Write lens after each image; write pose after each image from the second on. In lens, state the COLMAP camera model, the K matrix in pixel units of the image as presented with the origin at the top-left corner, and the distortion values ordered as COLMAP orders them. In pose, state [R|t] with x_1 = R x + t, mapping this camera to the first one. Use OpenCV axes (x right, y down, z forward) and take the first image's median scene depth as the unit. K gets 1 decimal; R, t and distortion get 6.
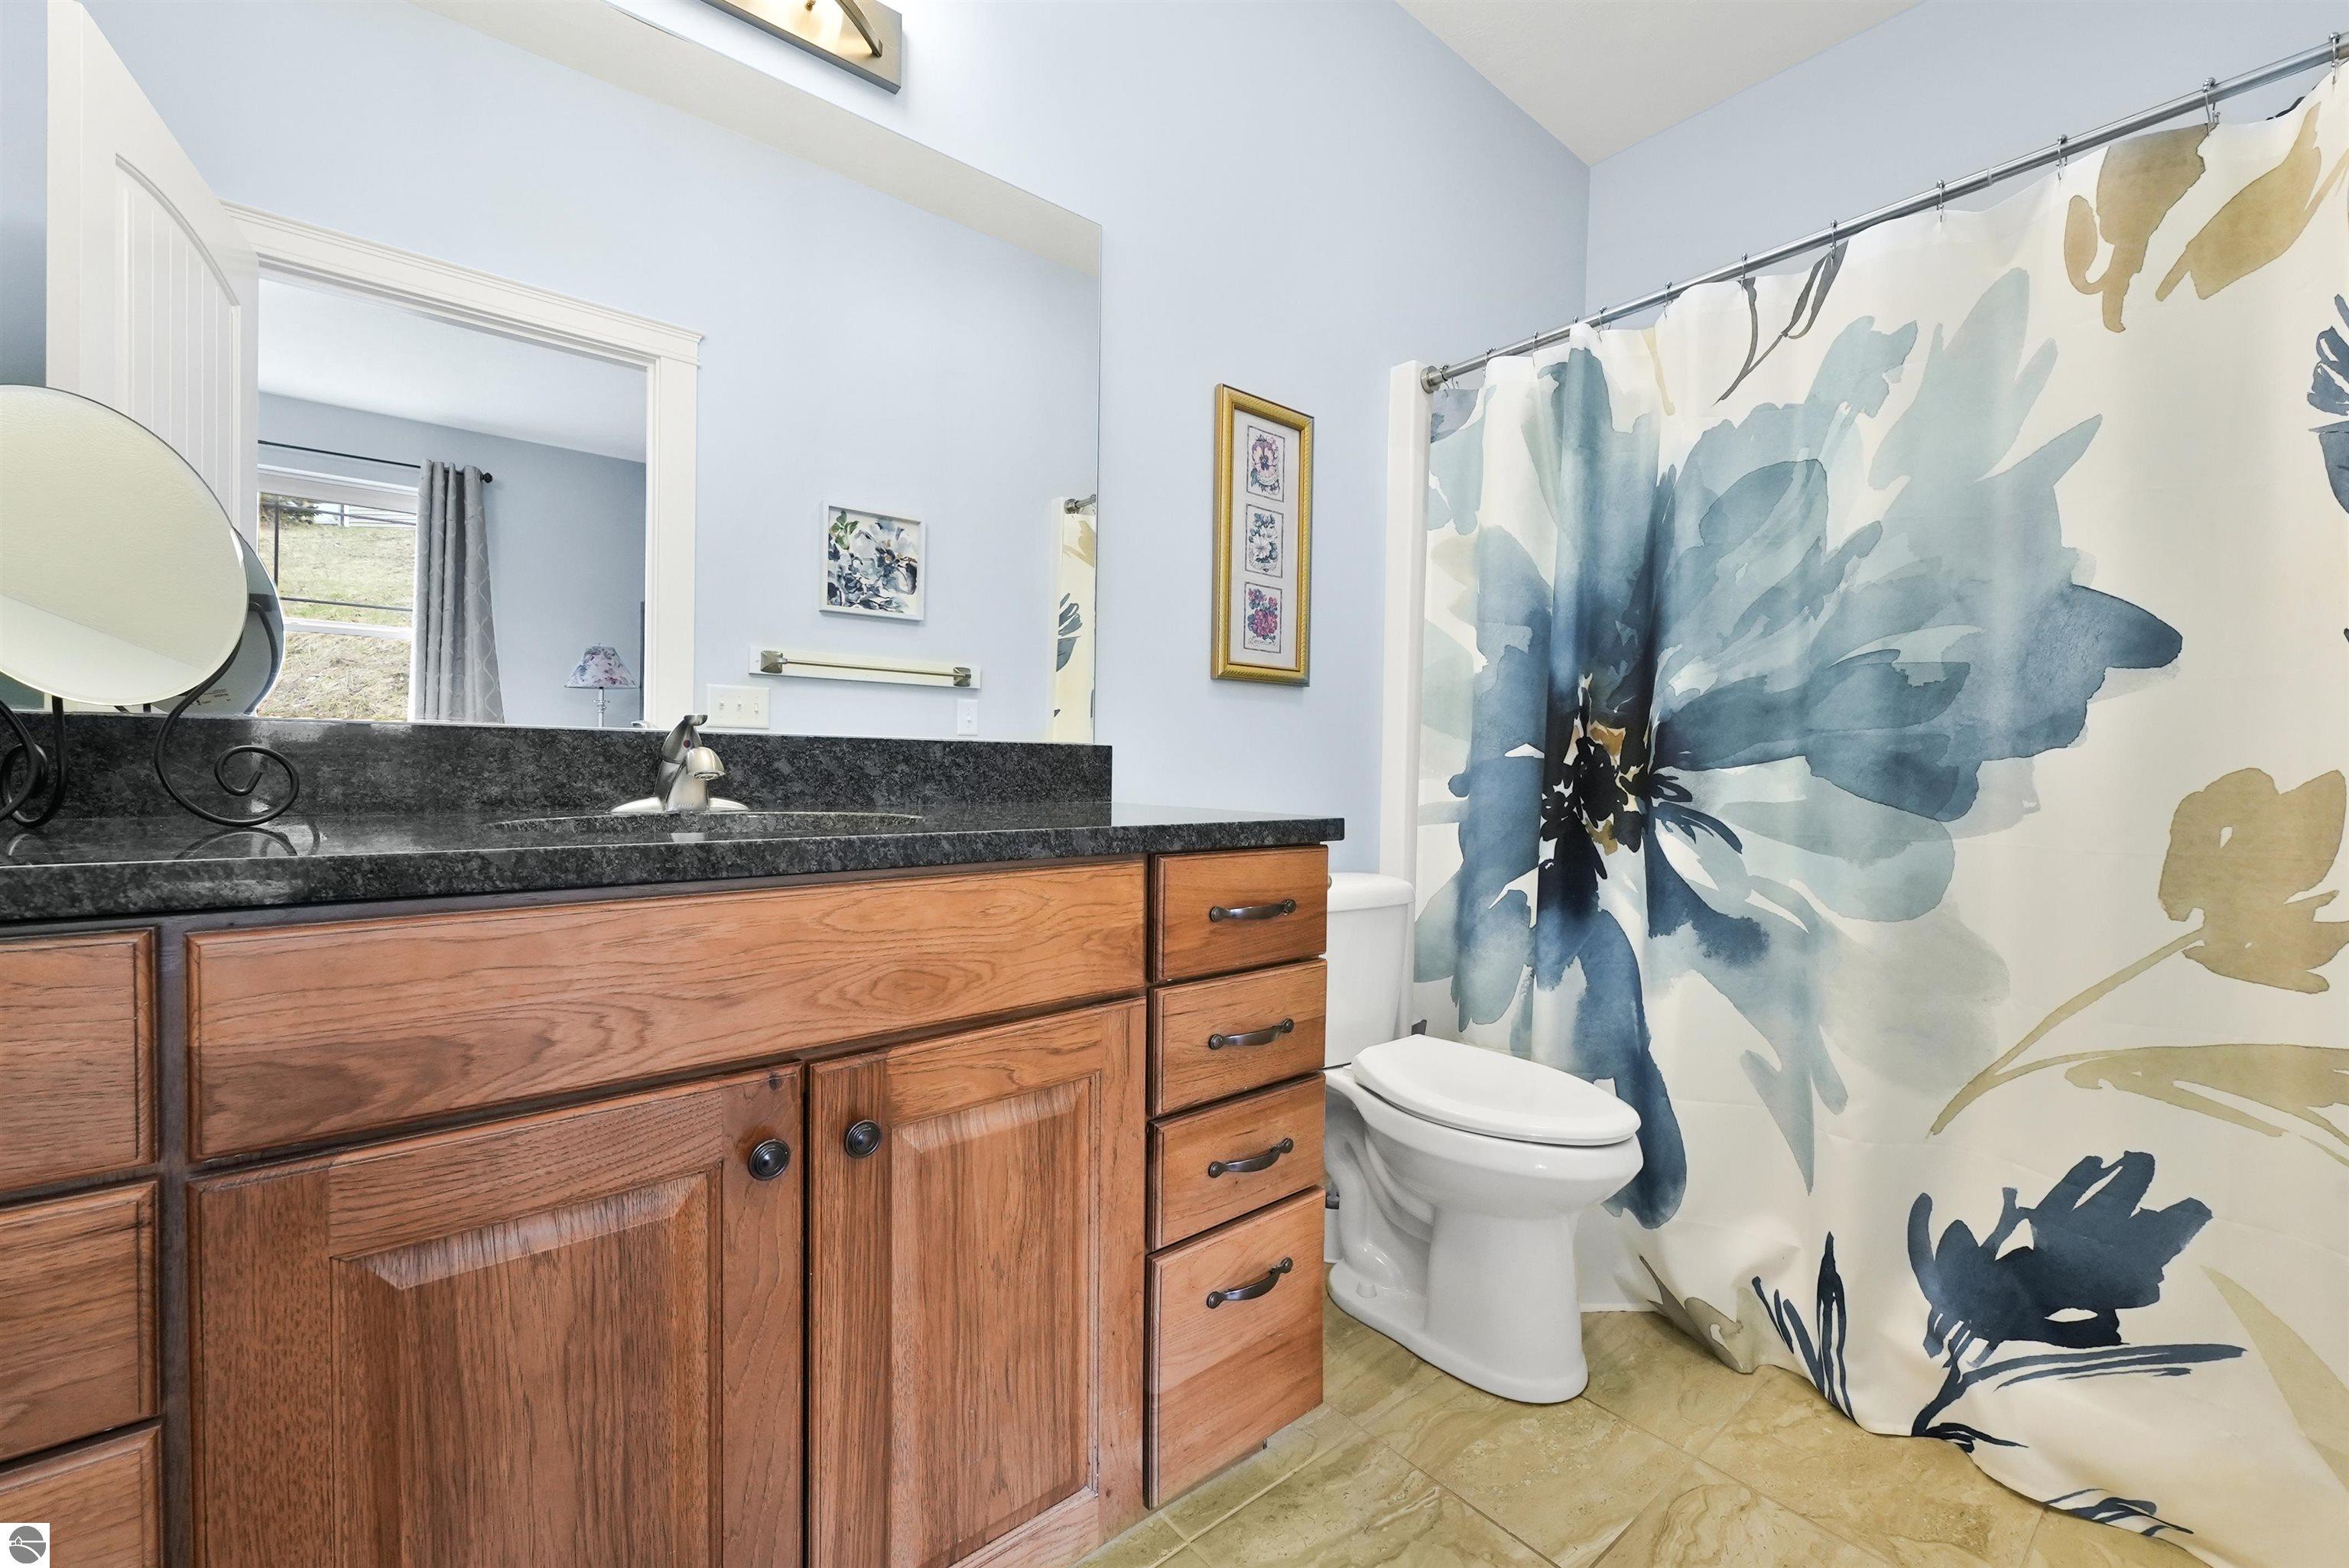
lens RADIAL K [[954.2, 0, 1166.4], [0, 954.2, 787.7], [0, 0, 1]] dist [-0.000214, -0.000053]
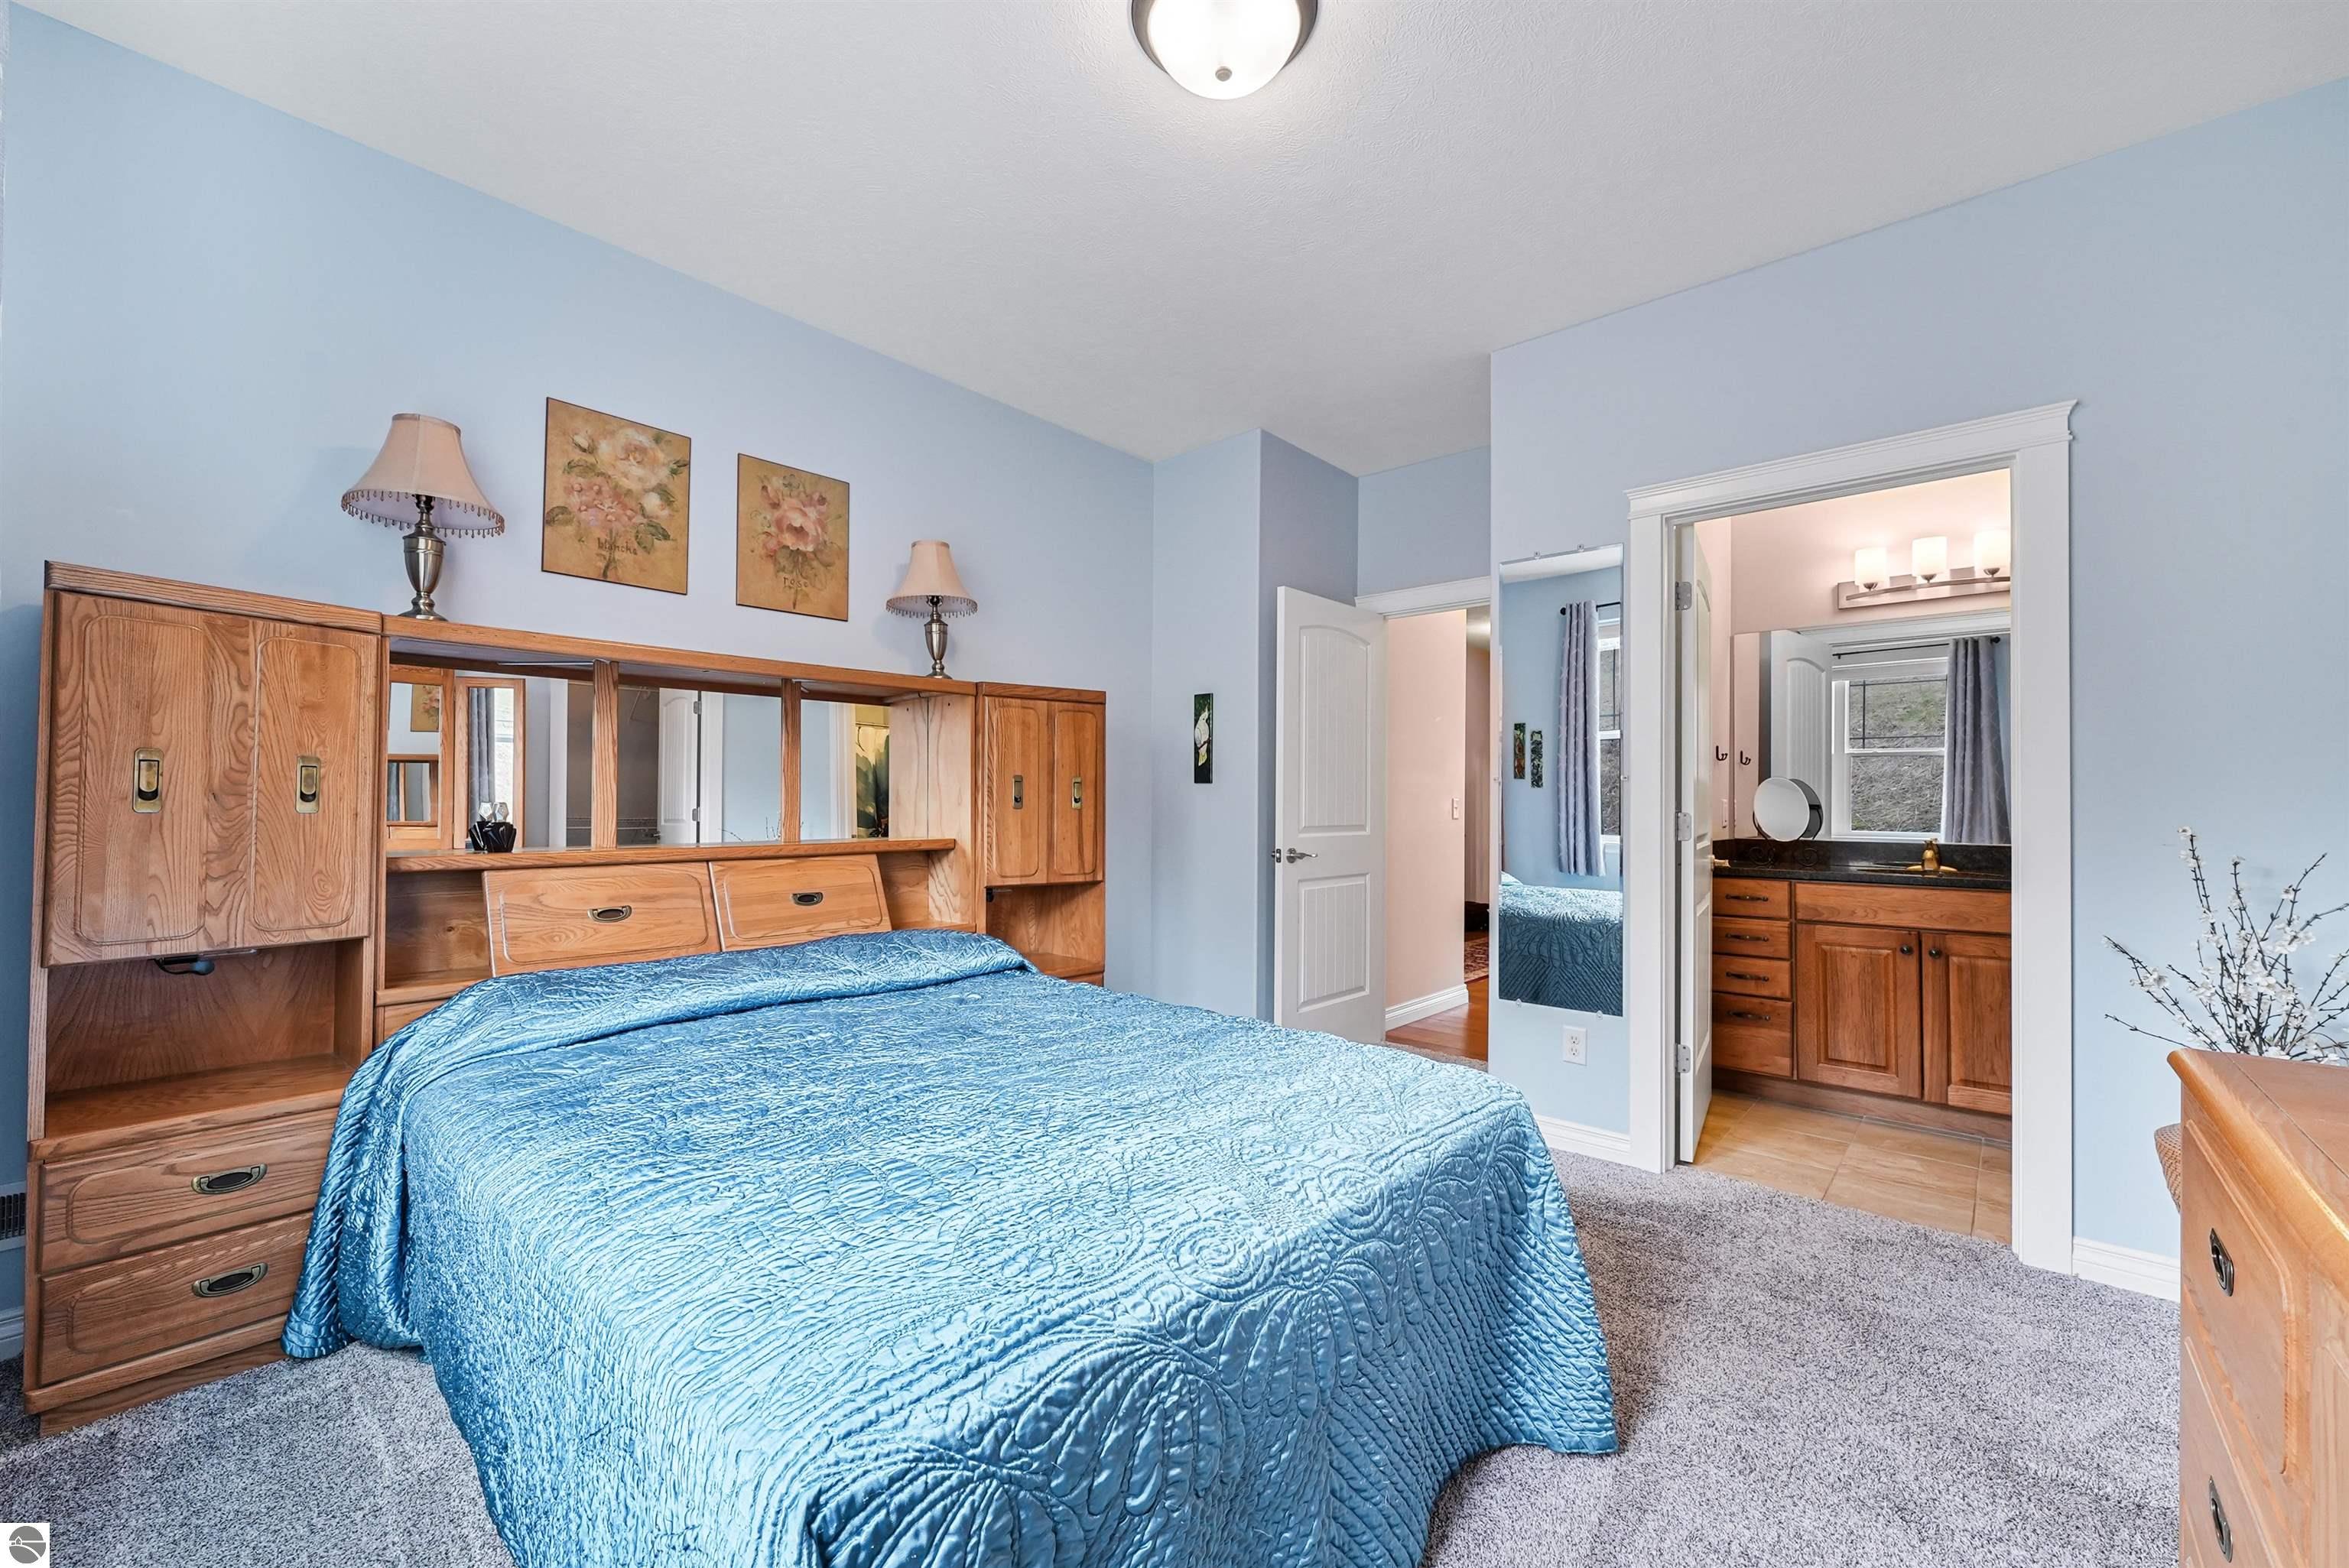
lens RADIAL K [[954.2, 0, 1166.4], [0, 954.2, 787.7], [0, 0, 1]] dist [-0.000214, -0.000053]
pose [[0.156403, -0.032449, -0.987160, 2.972763], [-0.026215, 0.998972, -0.036990, -0.086316], [0.987345, 0.031663, 0.155392, -2.666770]]
